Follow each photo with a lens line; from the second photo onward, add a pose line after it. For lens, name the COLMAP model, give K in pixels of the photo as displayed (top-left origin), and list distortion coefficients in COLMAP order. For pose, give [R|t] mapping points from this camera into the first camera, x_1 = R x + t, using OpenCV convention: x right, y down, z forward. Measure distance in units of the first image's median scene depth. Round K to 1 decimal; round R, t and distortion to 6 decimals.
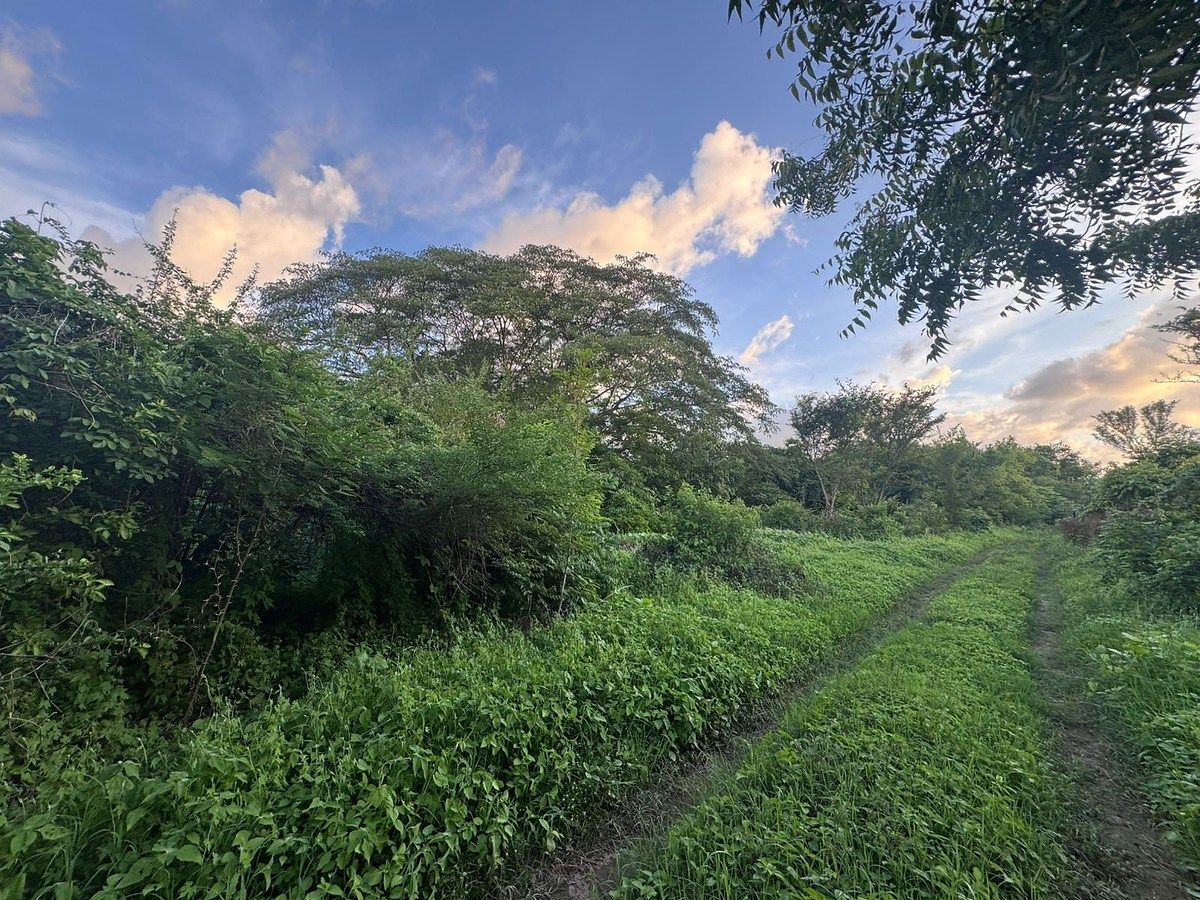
lens RADIAL K [[475.2, 0, 600.0], [0, 475.2, 450.0], [0, 0, 1]] dist [-0.001461, 0.000379]
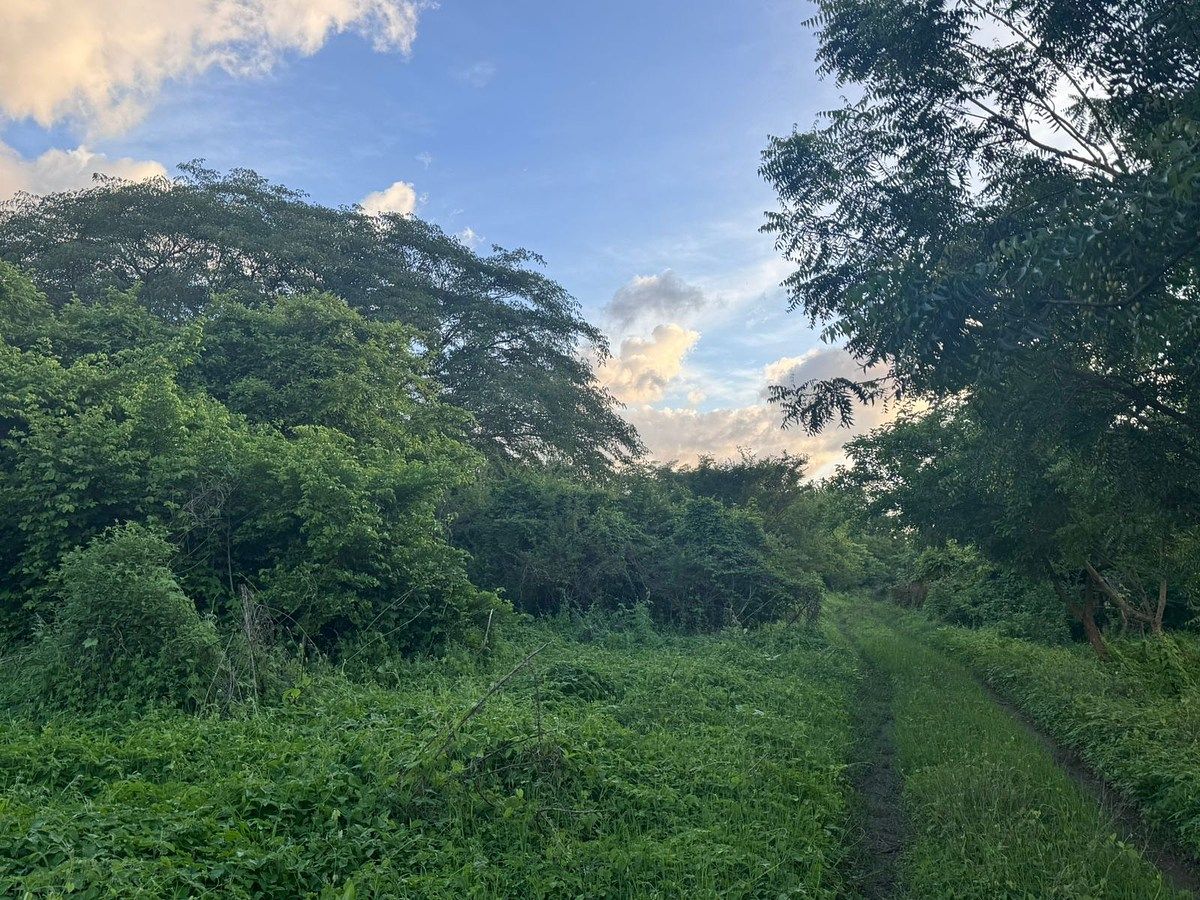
lens RADIAL K [[1165.0, 0, 577.6], [0, 1165.0, 449.1], [0, 0, 1]] dist [0.153472, -0.268265]
pose [[0.850230, 0.060676, 0.522903, -2.437636], [-0.080855, 0.996600, 0.015826, -0.347965], [-0.520165, -0.055735, 0.852245, -2.093506]]
